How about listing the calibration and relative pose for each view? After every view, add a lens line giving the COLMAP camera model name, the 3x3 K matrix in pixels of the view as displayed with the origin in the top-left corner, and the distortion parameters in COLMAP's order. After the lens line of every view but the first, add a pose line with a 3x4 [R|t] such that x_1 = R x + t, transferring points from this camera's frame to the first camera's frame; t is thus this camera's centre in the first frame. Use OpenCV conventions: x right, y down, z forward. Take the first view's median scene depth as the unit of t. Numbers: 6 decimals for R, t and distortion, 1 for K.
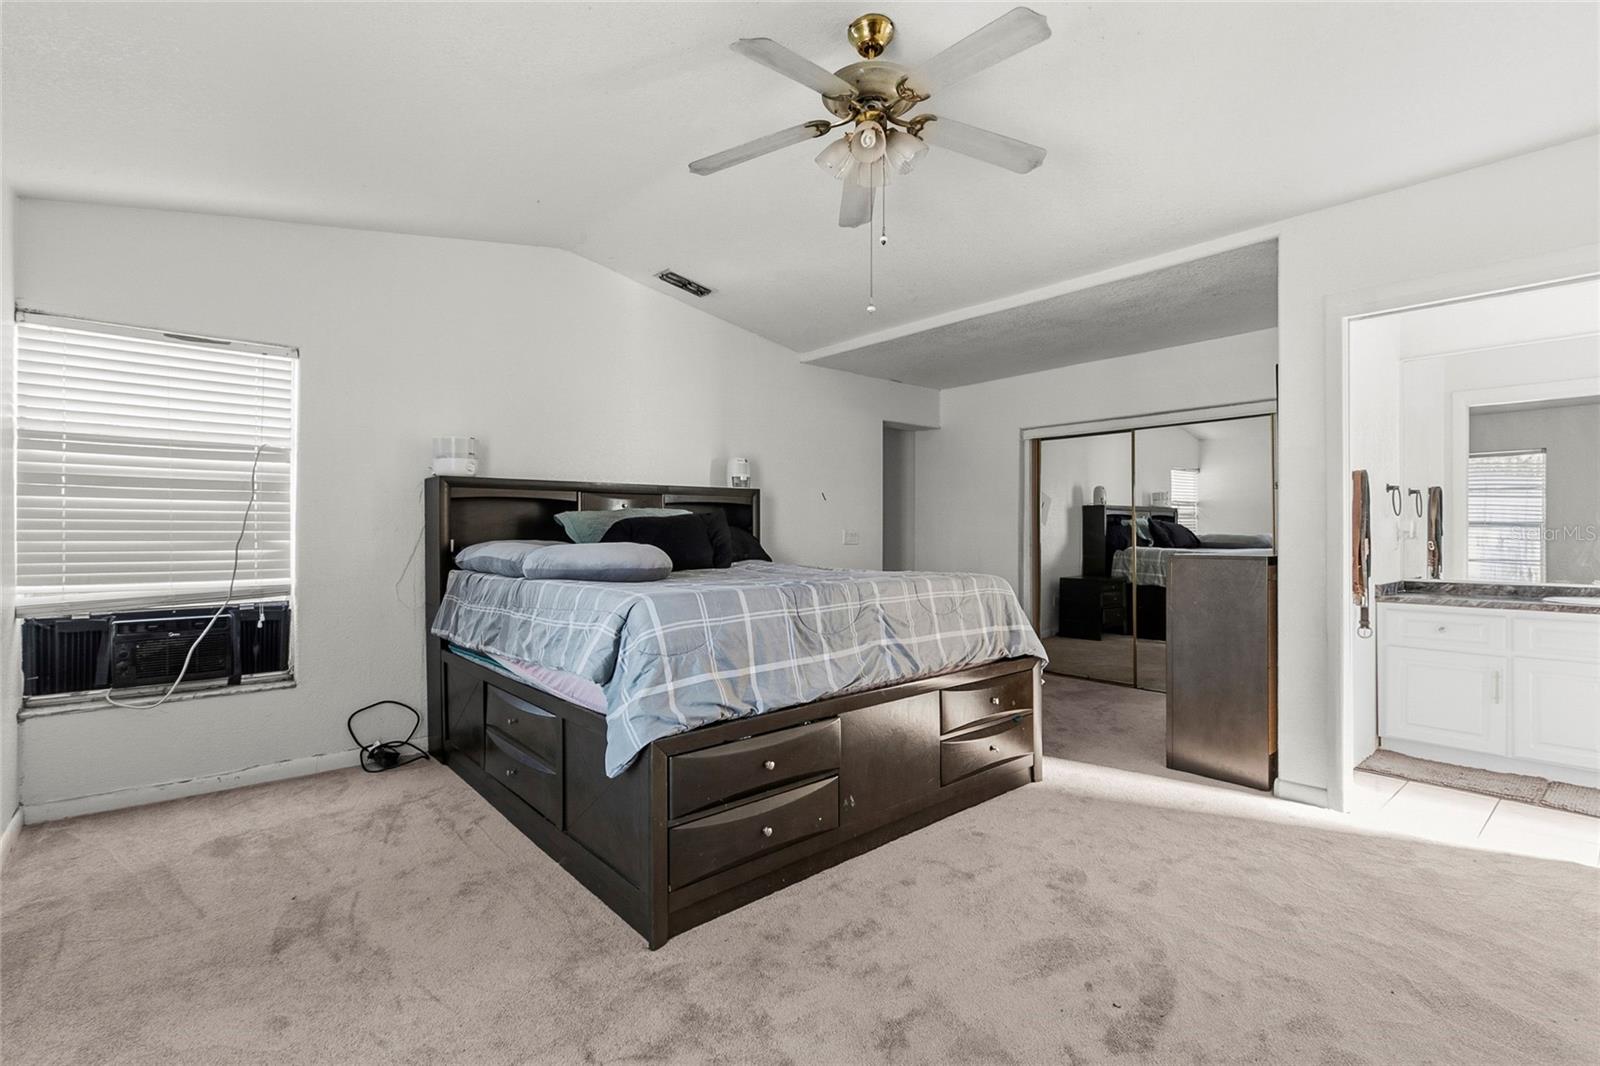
lens RADIAL K [[736.9, 0, 799.6], [0, 736.9, 532.2], [0, 0, 1]] dist [-0.002436, -0.000243]
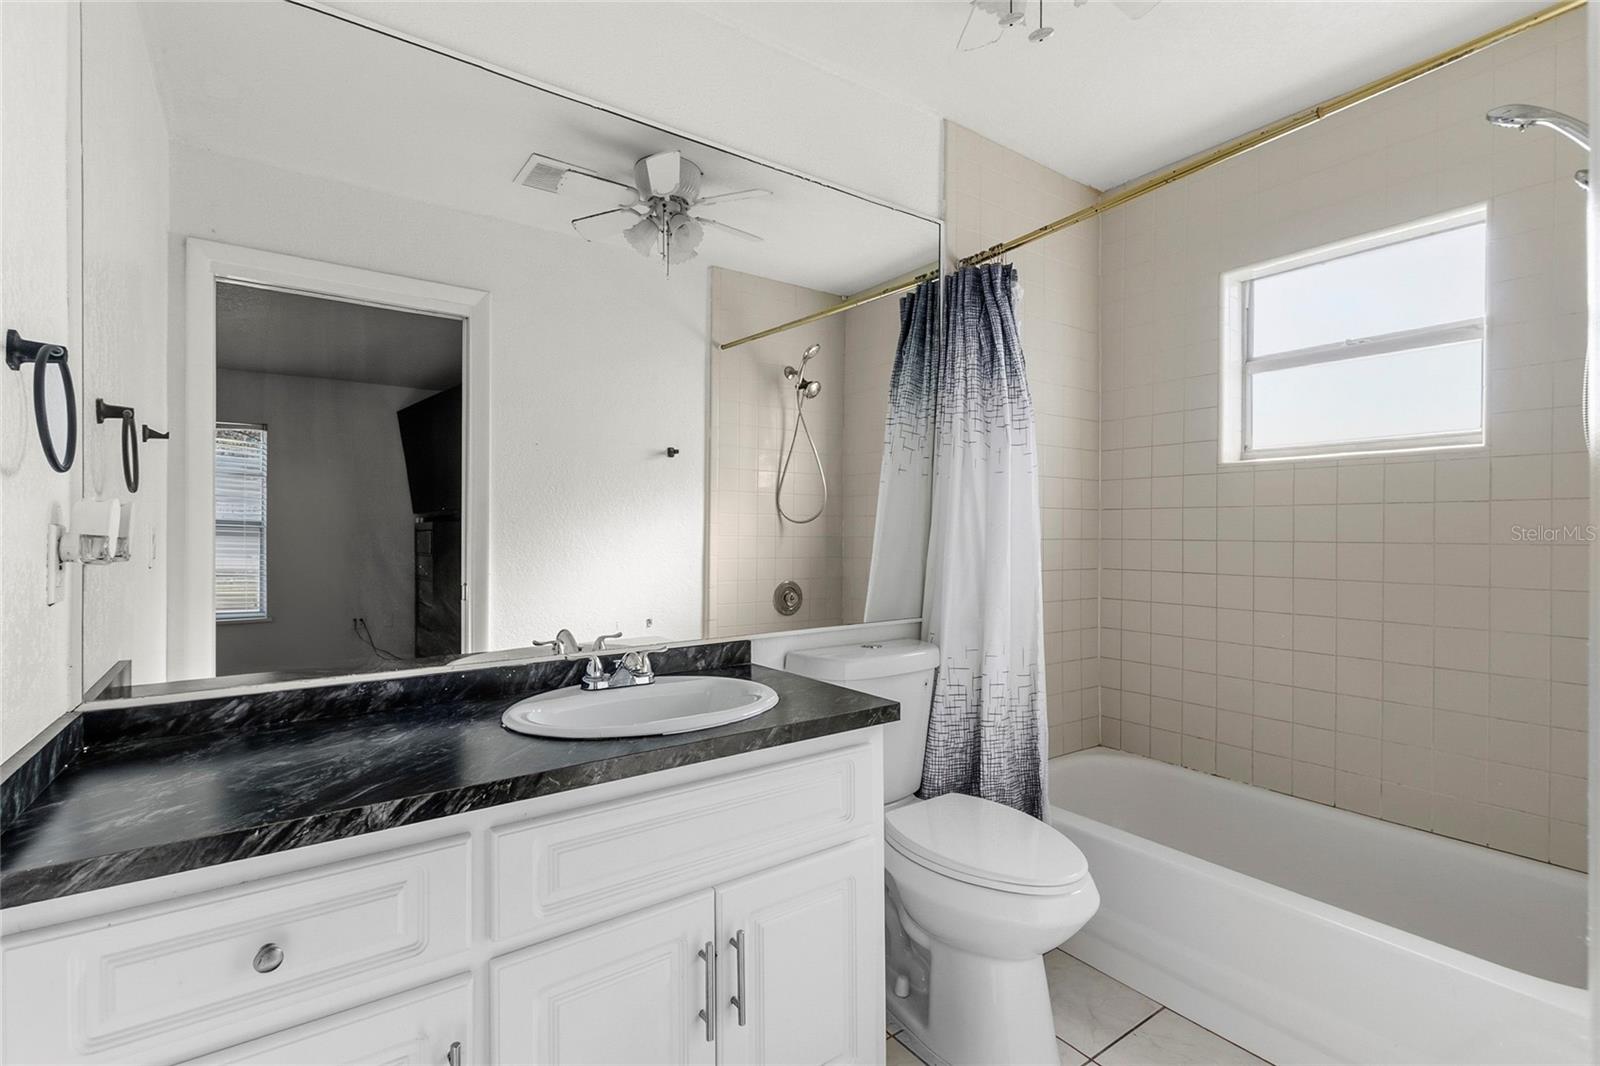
lens RADIAL K [[736.9, 0, 808.4], [0, 736.9, 535.7], [0, 0, 1]] dist [-0.002436, -0.000243]
pose [[0.092510, -0.001708, 0.995710, 0.592210], [-0.005090, 0.999985, 0.002188, -0.003105], [-0.995699, -0.005271, 0.092500, 0.728685]]
